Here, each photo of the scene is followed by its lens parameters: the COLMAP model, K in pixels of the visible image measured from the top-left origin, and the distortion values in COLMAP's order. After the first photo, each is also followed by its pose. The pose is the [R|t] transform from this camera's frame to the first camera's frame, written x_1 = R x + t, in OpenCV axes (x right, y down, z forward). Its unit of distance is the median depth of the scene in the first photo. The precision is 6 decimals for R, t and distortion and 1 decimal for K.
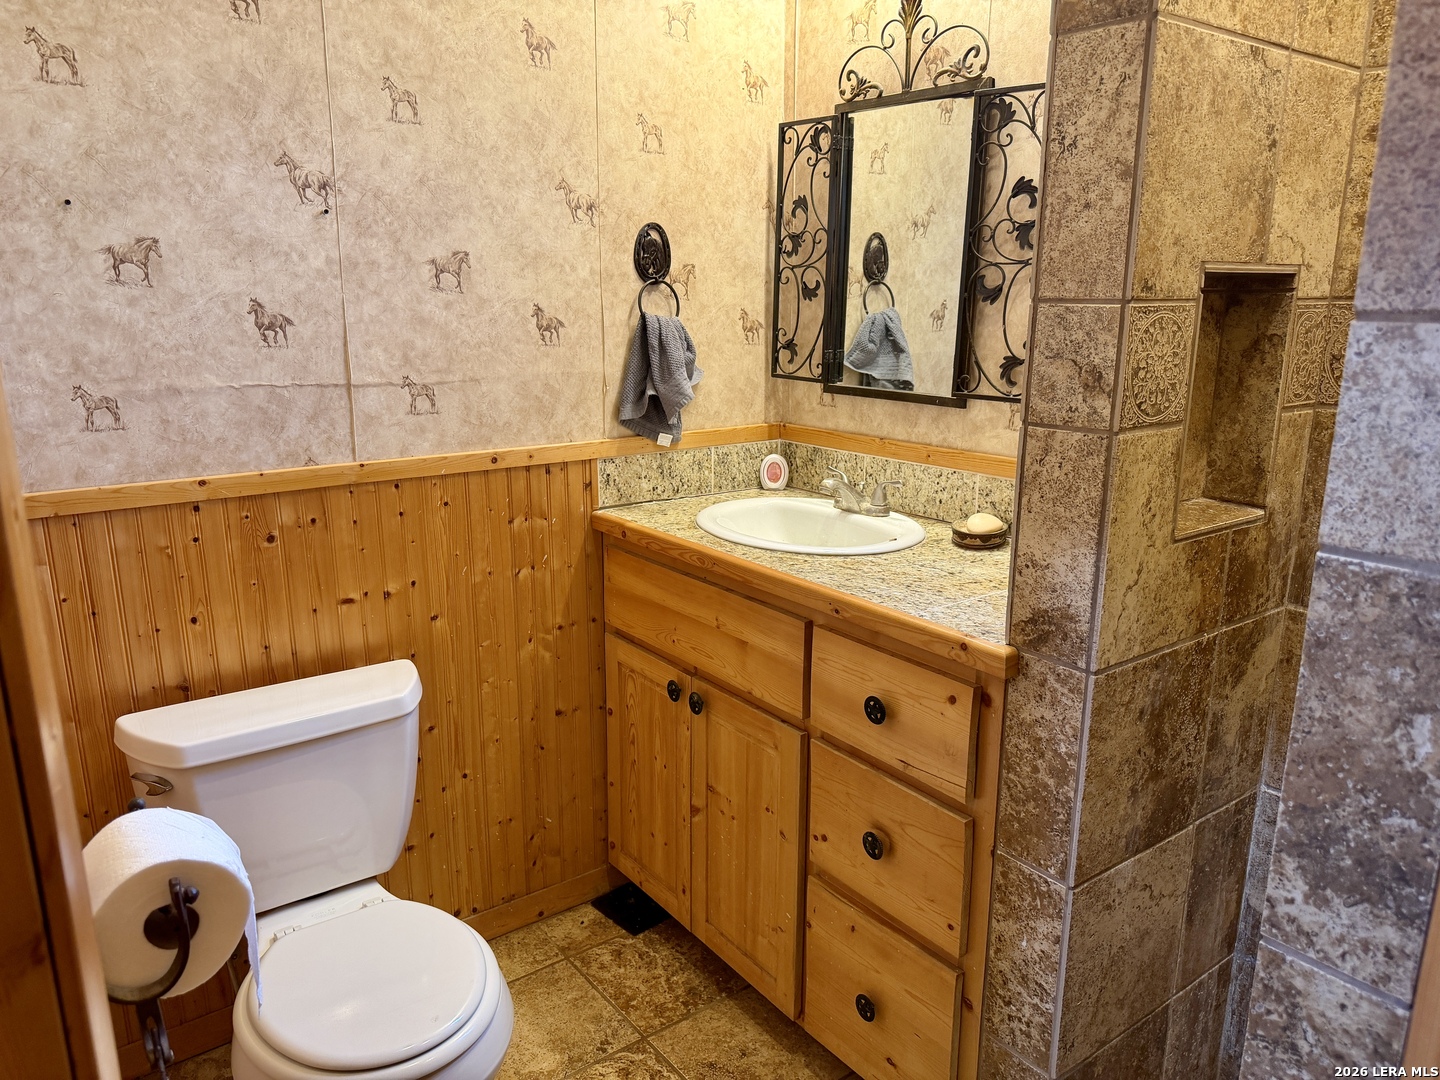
lens RADIAL K [[1017.6, 0, 719.4], [0, 1017.6, 542.4], [0, 0, 1]] dist [0.058216, -0.081748]
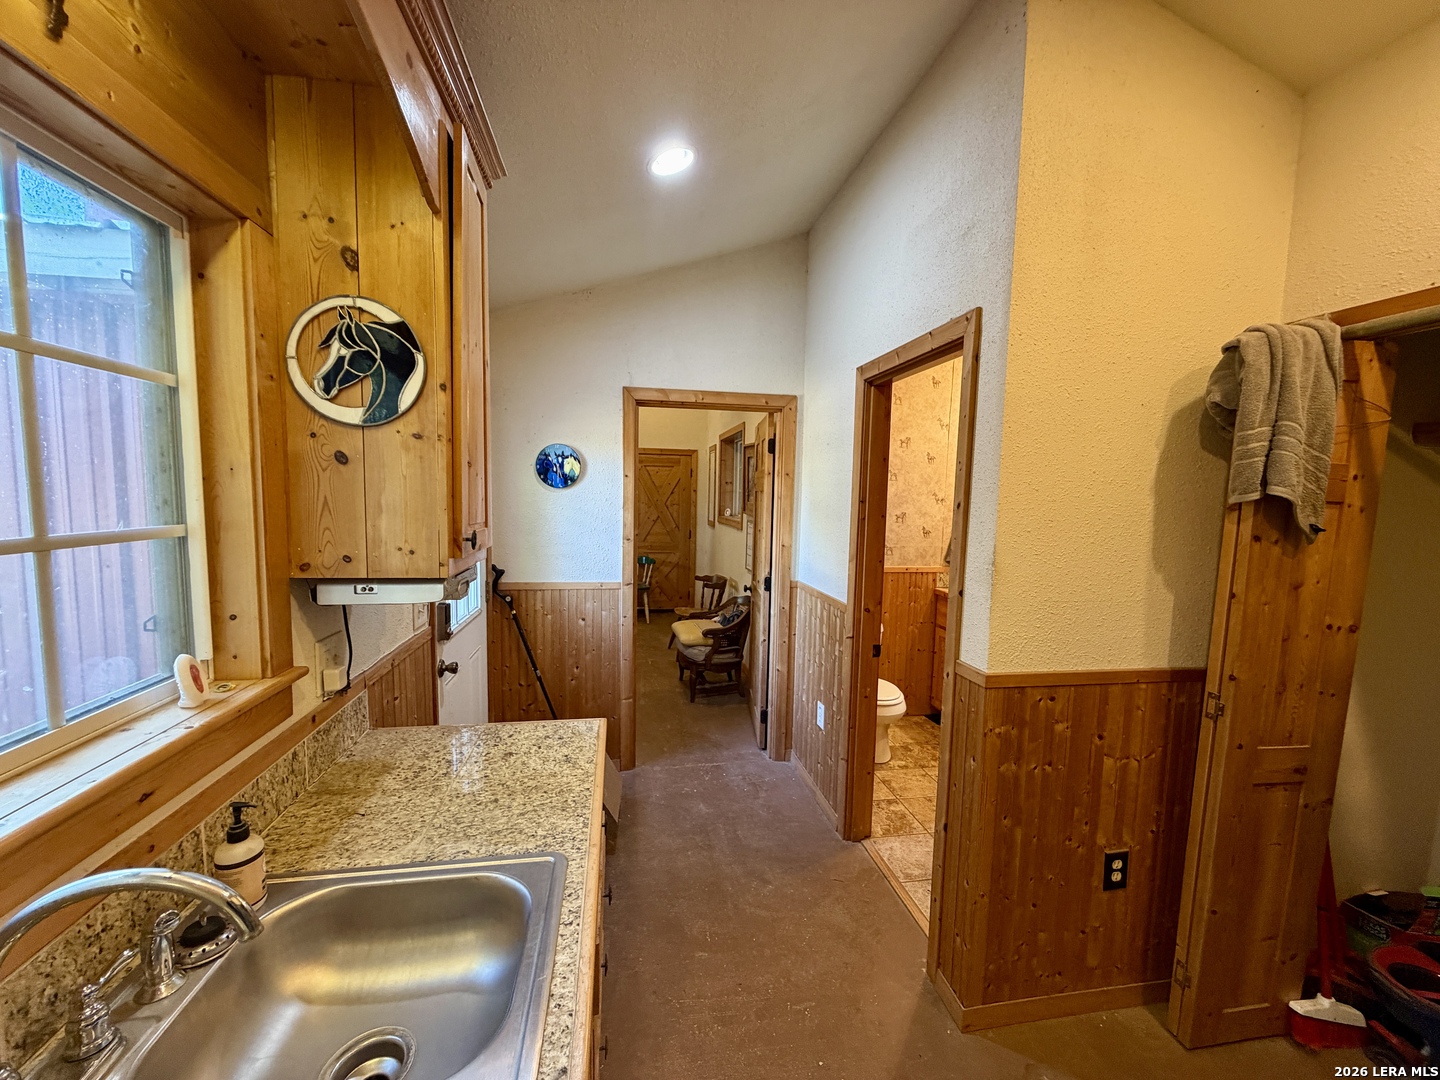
lens RADIAL K [[577.2, 0, 715.7], [0, 577.2, 546.0], [0, 0, 1]] dist [-0.004333, 0.000383]
pose [[0.886062, 0.058244, -0.459892, 0.097187], [-0.129154, 0.983811, -0.124240, 0.160664], [0.445211, 0.169481, 0.879240, -0.984408]]
